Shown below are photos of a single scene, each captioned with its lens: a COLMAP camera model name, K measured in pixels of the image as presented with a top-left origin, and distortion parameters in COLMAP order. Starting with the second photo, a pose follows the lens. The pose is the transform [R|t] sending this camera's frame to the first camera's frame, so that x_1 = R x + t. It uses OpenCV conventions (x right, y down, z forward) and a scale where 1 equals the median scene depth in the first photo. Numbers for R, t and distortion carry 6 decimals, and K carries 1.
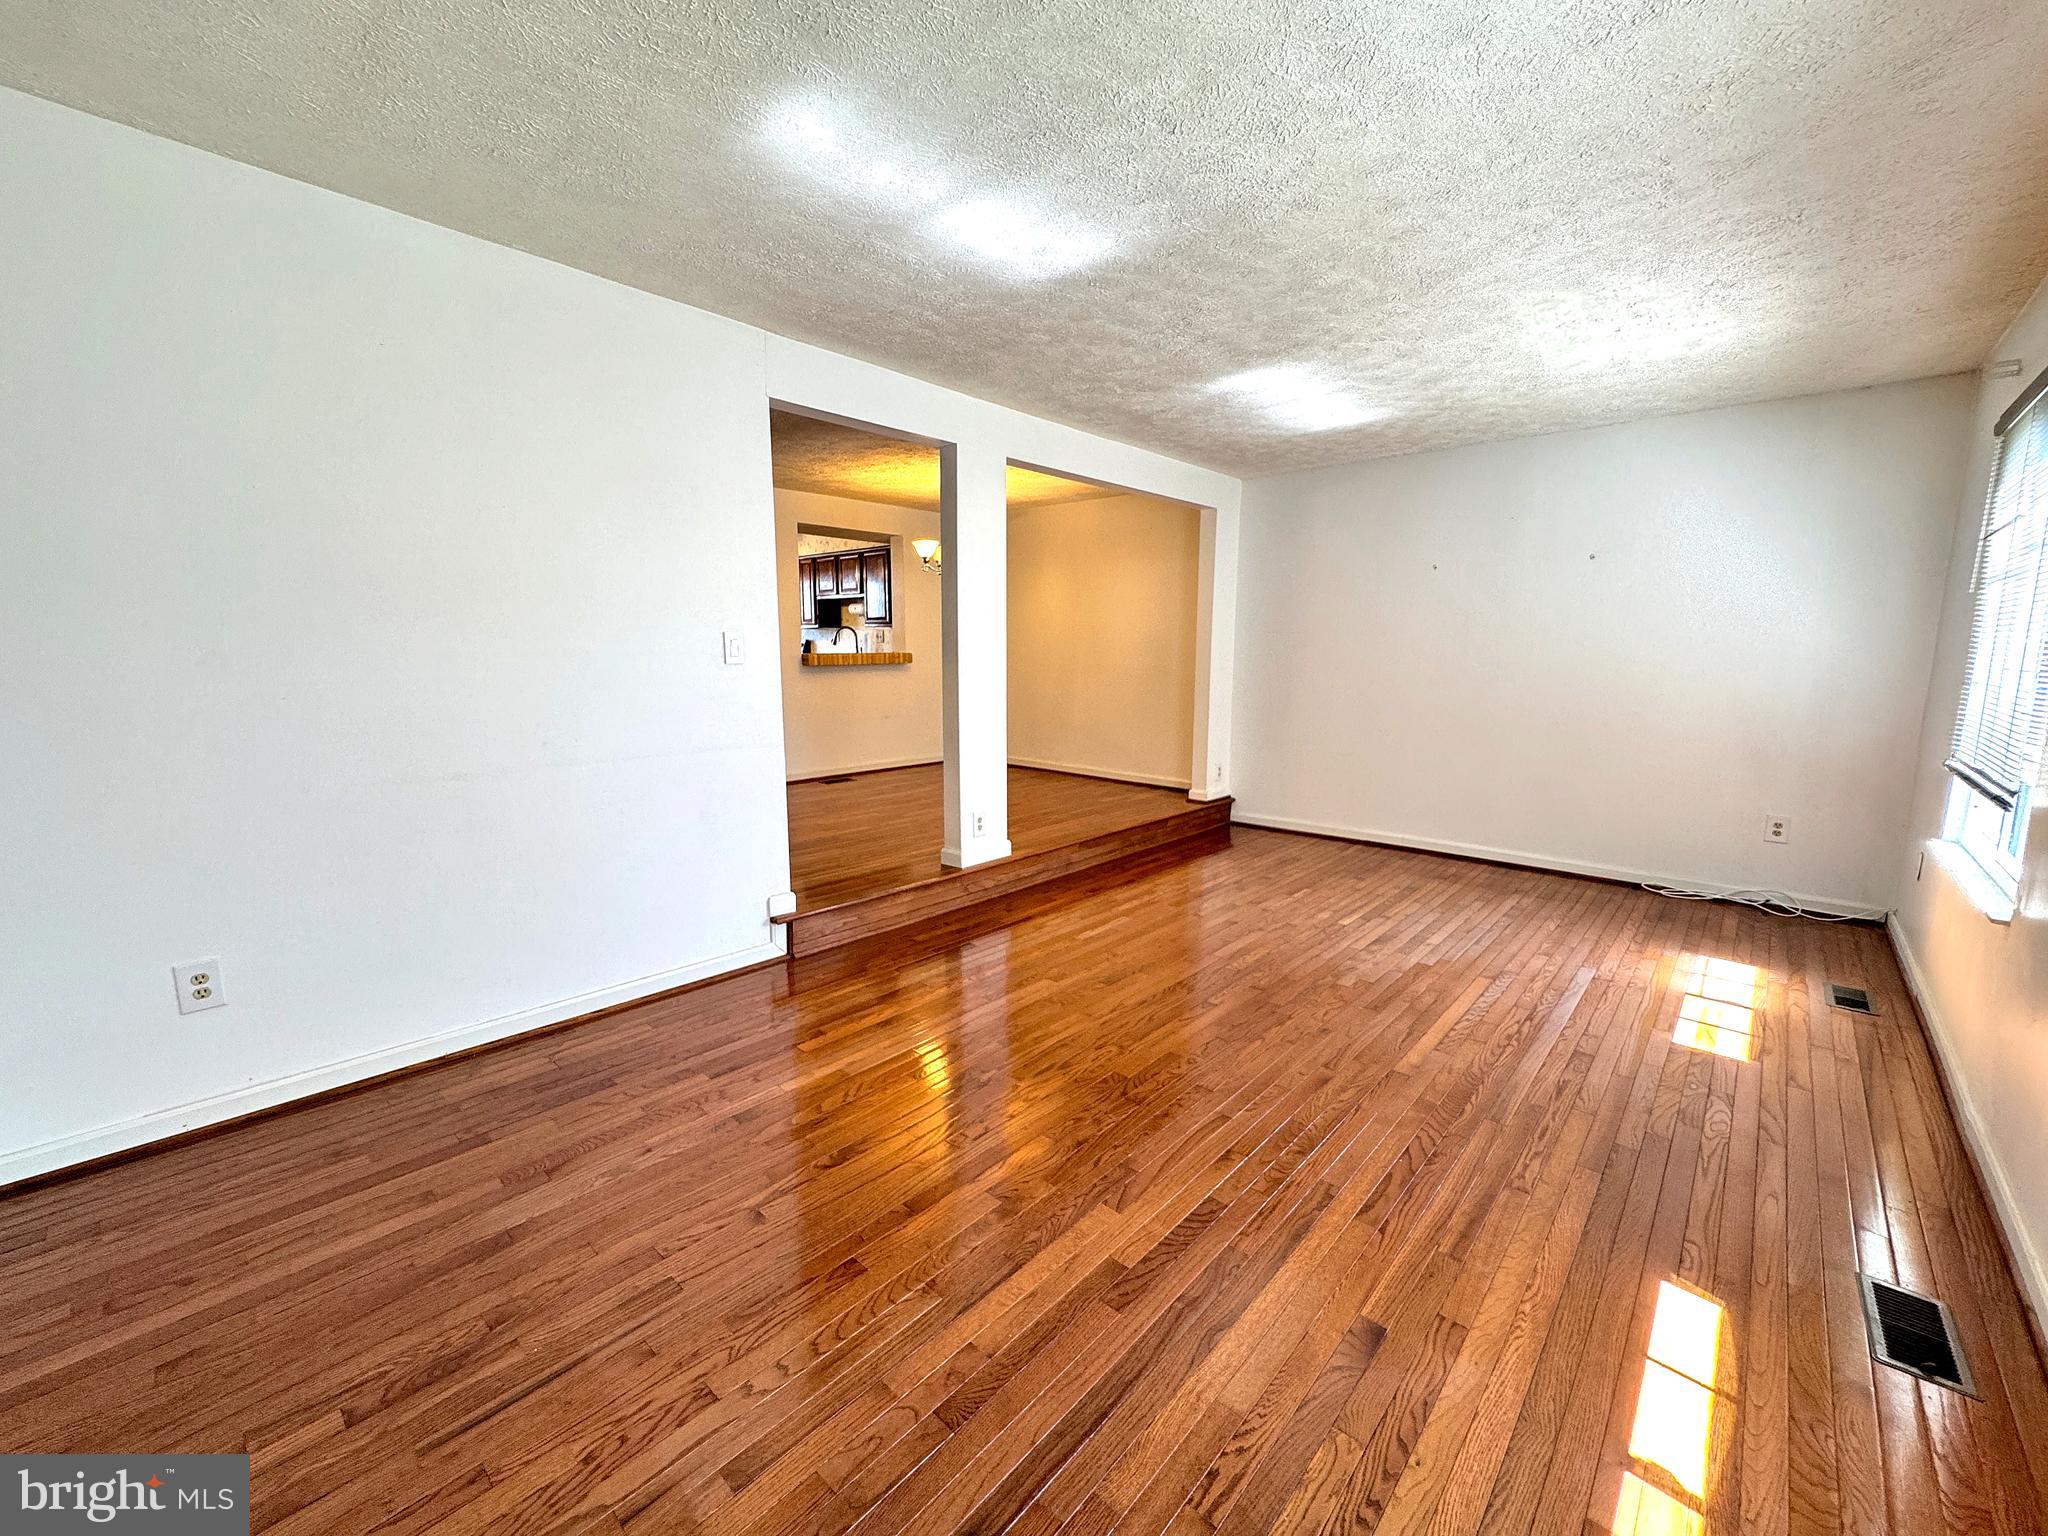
lens RADIAL K [[821.6, 0, 1022.9], [0, 821.6, 768.2], [0, 0, 1]] dist [-0.002562, 0.000288]
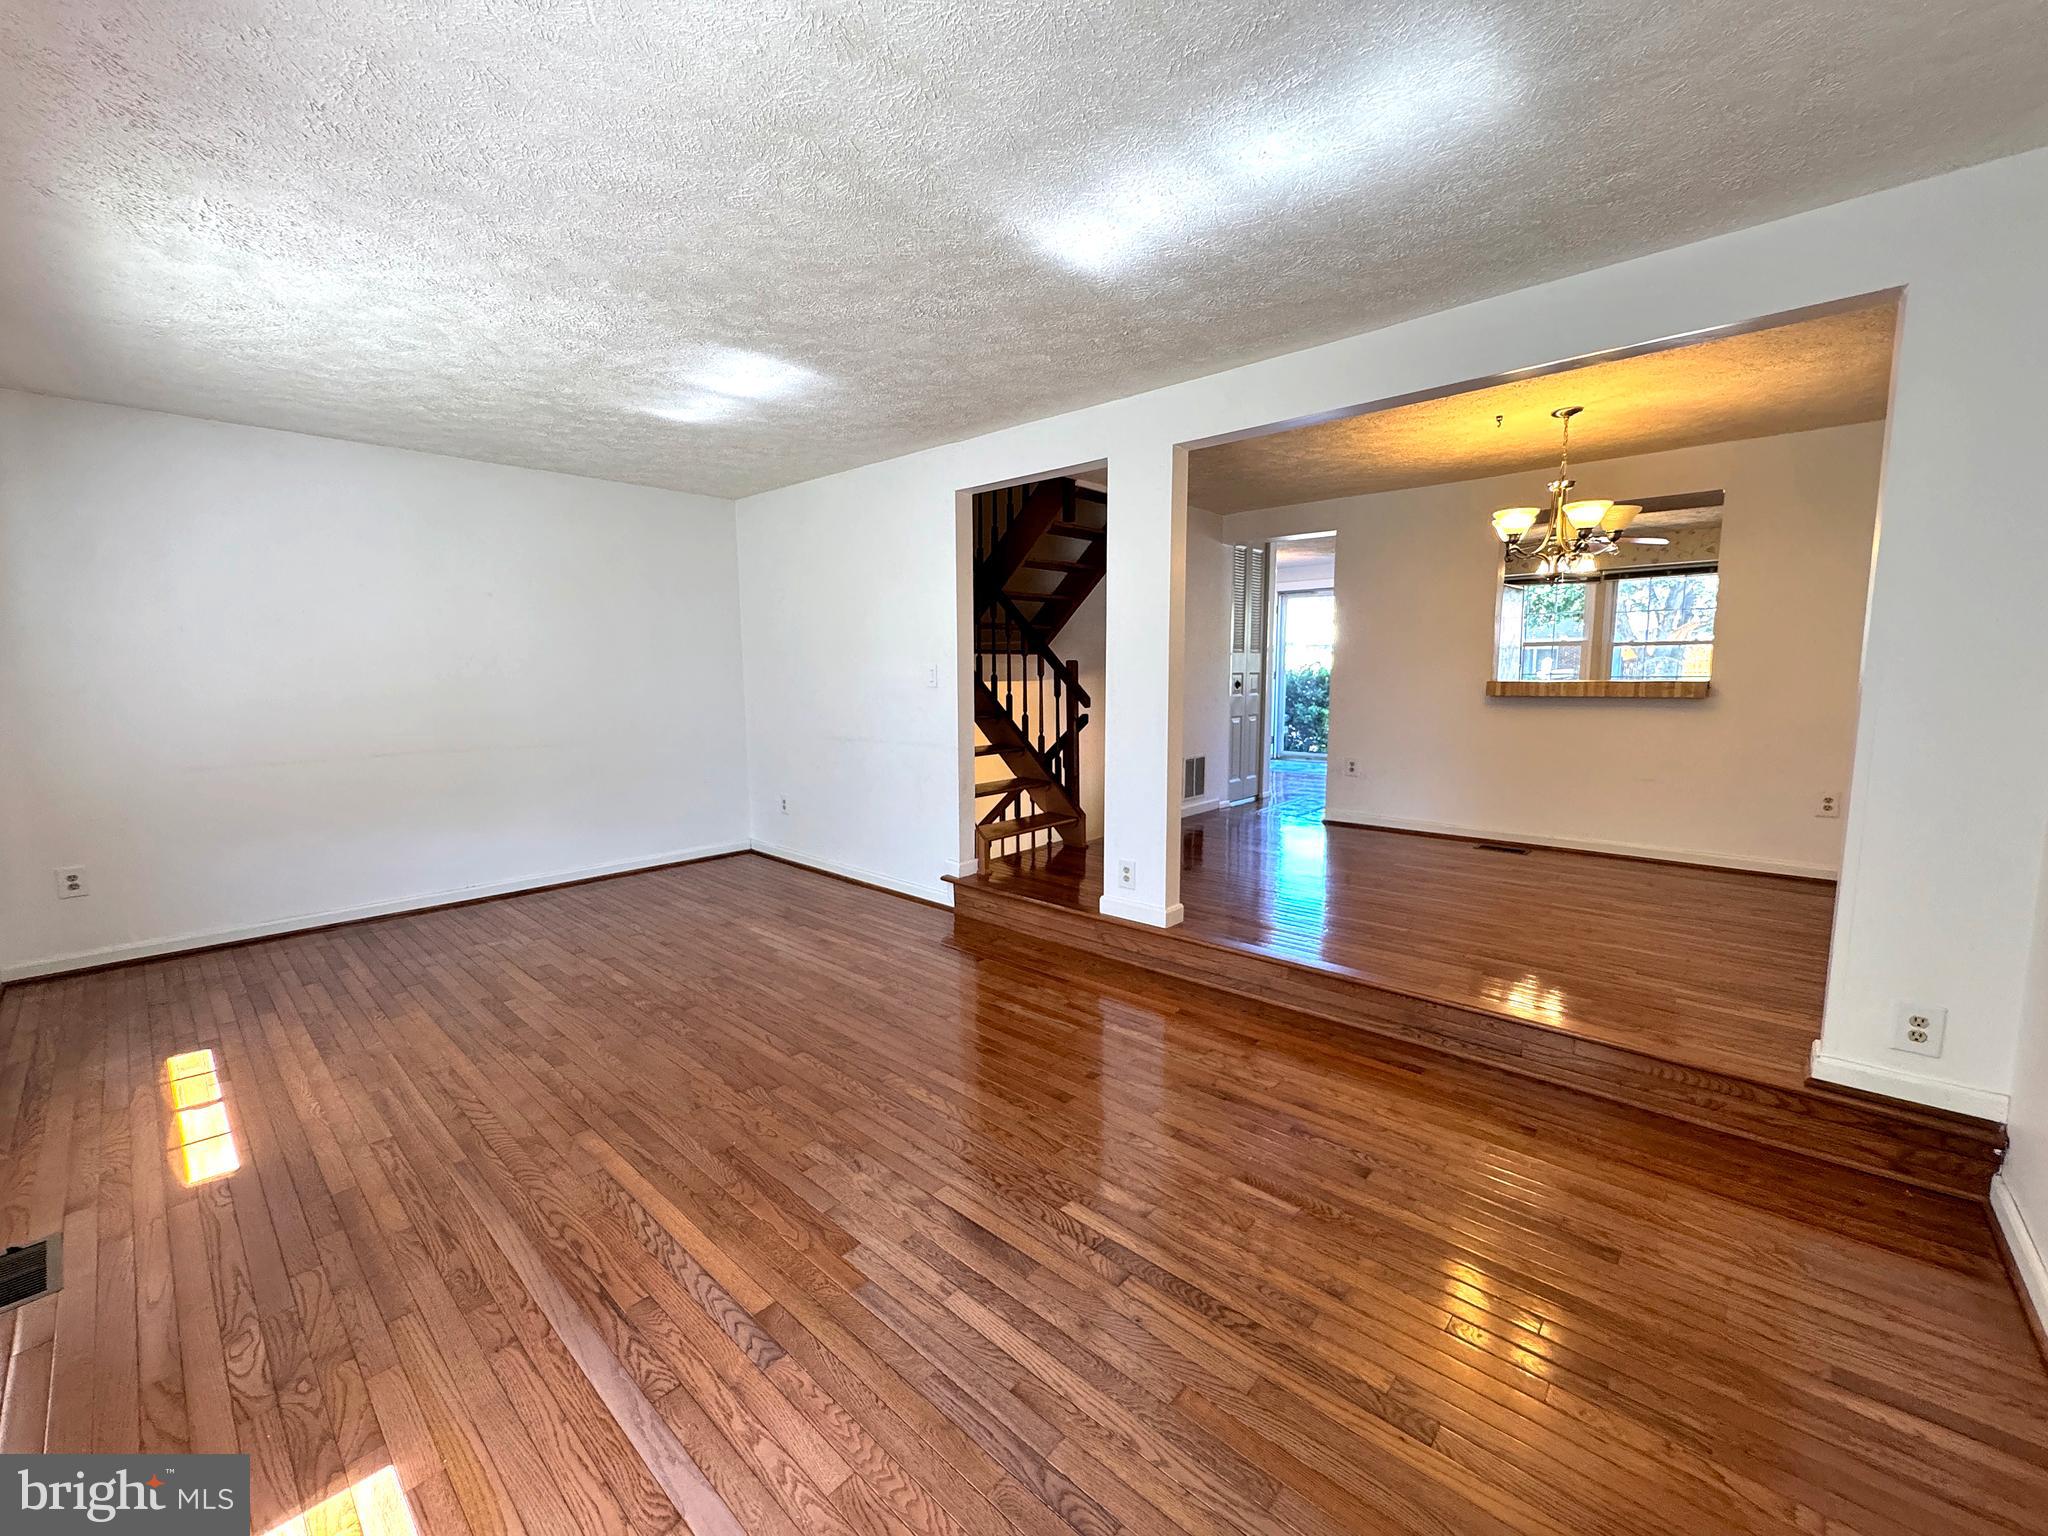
lens RADIAL K [[817.6, 0, 1024.0], [0, 817.6, 768.0], [0, 0, 1]] dist [-0.003244, -0.000227]
pose [[0.007207, 0.114767, -0.993366, 0.915365], [-0.139707, 0.983765, 0.112644, -0.145575], [0.990167, 0.137968, 0.023124, 0.969178]]
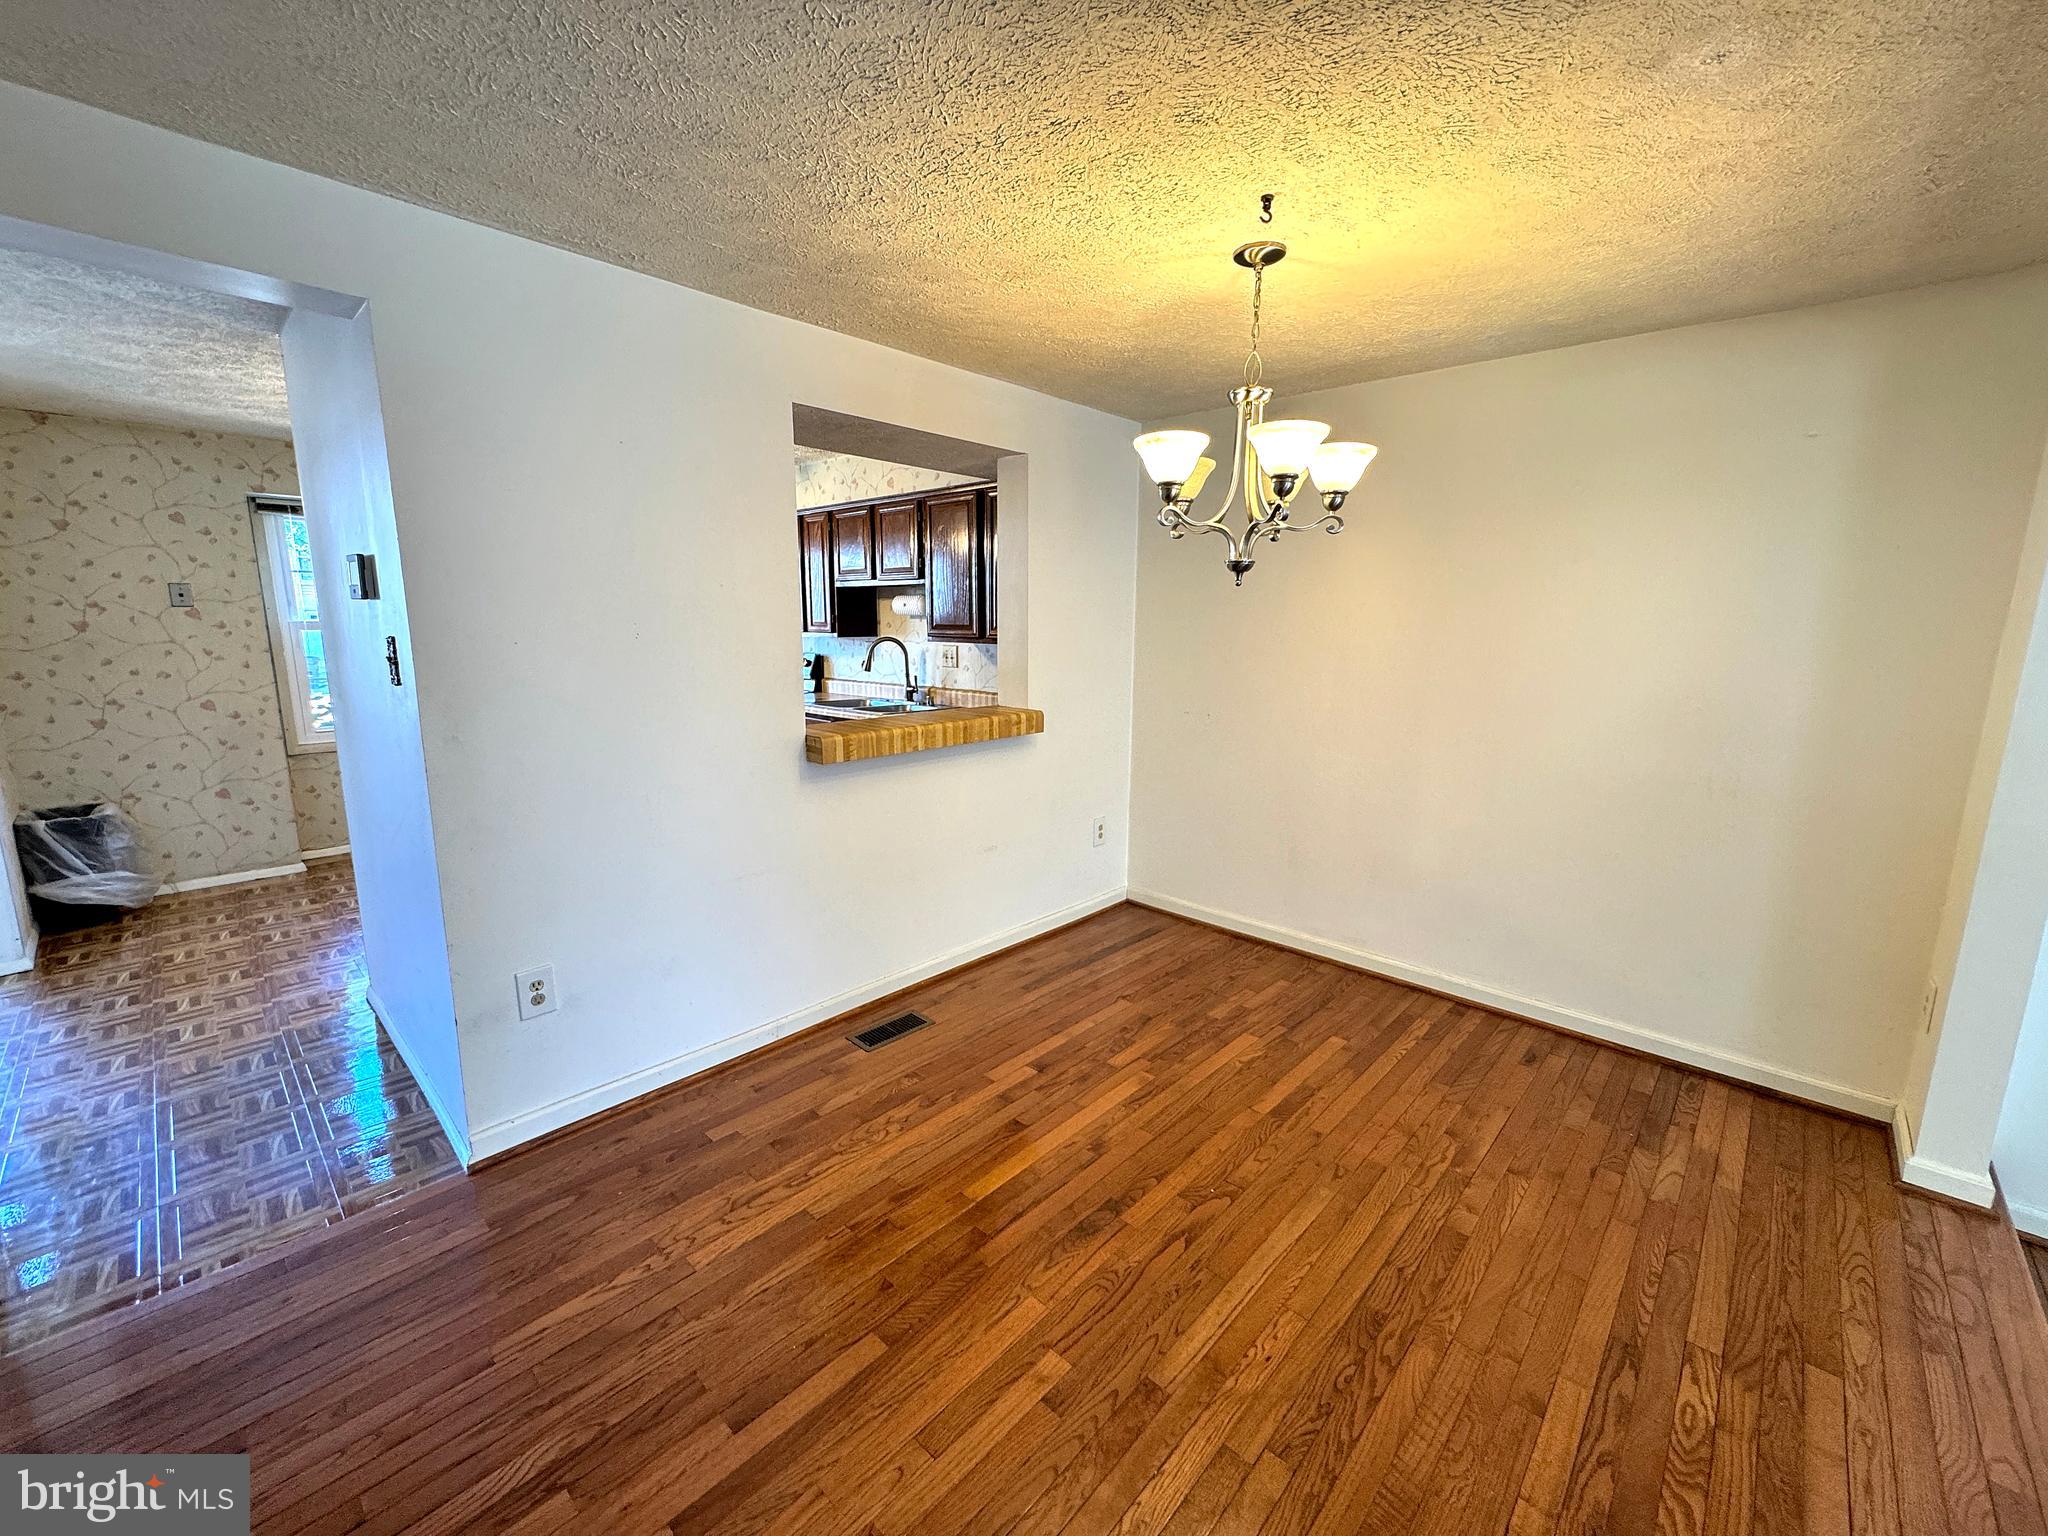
lens RADIAL K [[817.6, 0, 1024.0], [0, 817.6, 768.0], [0, 0, 1]] dist [-0.003244, -0.000227]
pose [[0.999948, 0.004804, -0.008999, -0.277342], [-0.004510, 0.999464, 0.032439, -0.240484], [0.009150, -0.032396, 0.999433, 1.051477]]
